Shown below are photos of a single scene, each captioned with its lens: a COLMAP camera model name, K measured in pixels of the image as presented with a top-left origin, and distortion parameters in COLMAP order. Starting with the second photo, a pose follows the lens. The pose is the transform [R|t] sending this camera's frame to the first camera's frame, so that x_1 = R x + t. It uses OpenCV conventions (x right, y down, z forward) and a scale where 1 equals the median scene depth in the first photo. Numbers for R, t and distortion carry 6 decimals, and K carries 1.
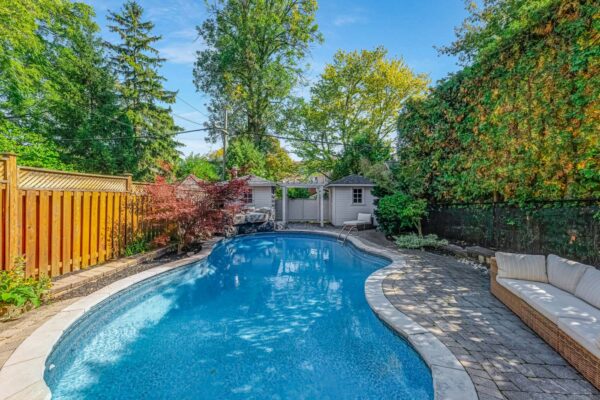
lens RADIAL K [[247.4, 0, 304.2], [0, 247.4, 203.5], [0, 0, 1]] dist [0.024717, -0.000288]
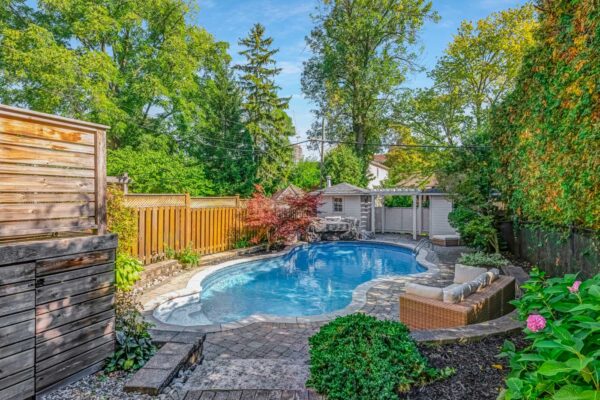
lens RADIAL K [[317.5, 0, 294.0], [0, 317.5, 200.6], [0, 0, 1]] dist [0.000072, -0.000022]
pose [[0.882155, 0.006046, -0.470920, 0.225914], [-0.013770, 0.999821, -0.012959, -0.027447], [0.470758, 0.017916, 0.882081, -0.238542]]
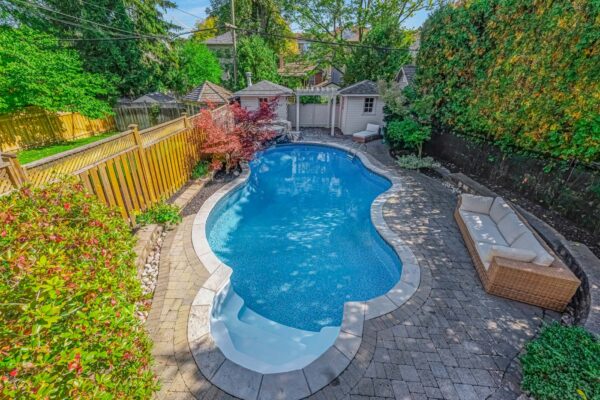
lens RADIAL K [[246.8, 0, 296.1], [0, 246.8, 194.7], [0, 0, 1]] dist [0.027567, 0.000113]
pose [[0.999443, 0.016630, -0.028931, -0.053363], [-0.003328, 0.912324, 0.409454, -0.114858], [0.033203, -0.409130, 0.911872, -0.111890]]
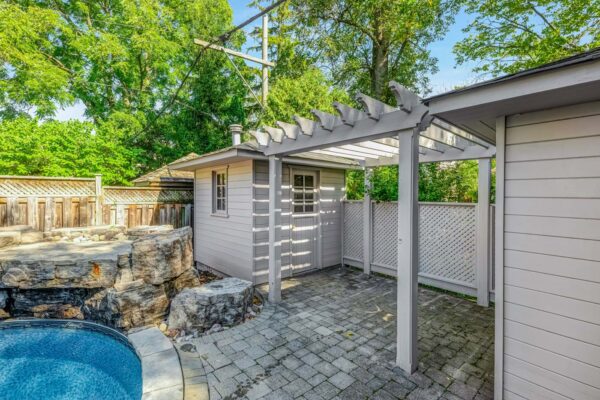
lens RADIAL K [[275.2, 0, 288.3], [0, 275.2, 198.9], [0, 0, 1]] dist [0.031728, -0.007341]
pose [[0.653388, 0.018064, -0.756808, 0.161682], [-0.025888, 0.999664, 0.001510, -0.022507], [0.756581, 0.018606, 0.653636, 0.800746]]
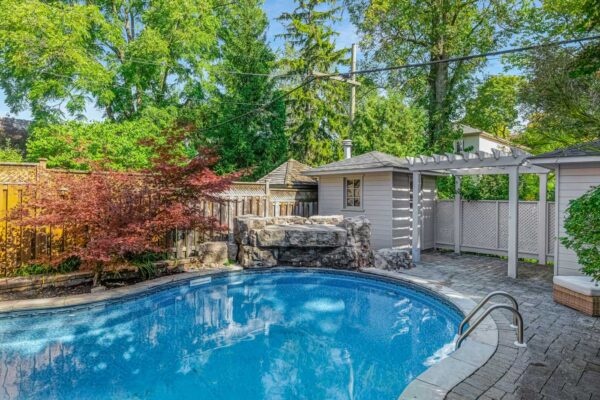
lens RADIAL K [[359.5, 0, 285.7], [0, 359.5, 195.5], [0, 0, 1]] dist [0.002148, -0.000532]
pose [[0.680334, 0.009941, -0.732835, 0.230223], [-0.028651, 0.999504, -0.013040, -0.010699], [0.732342, 0.029868, 0.680282, 0.379215]]
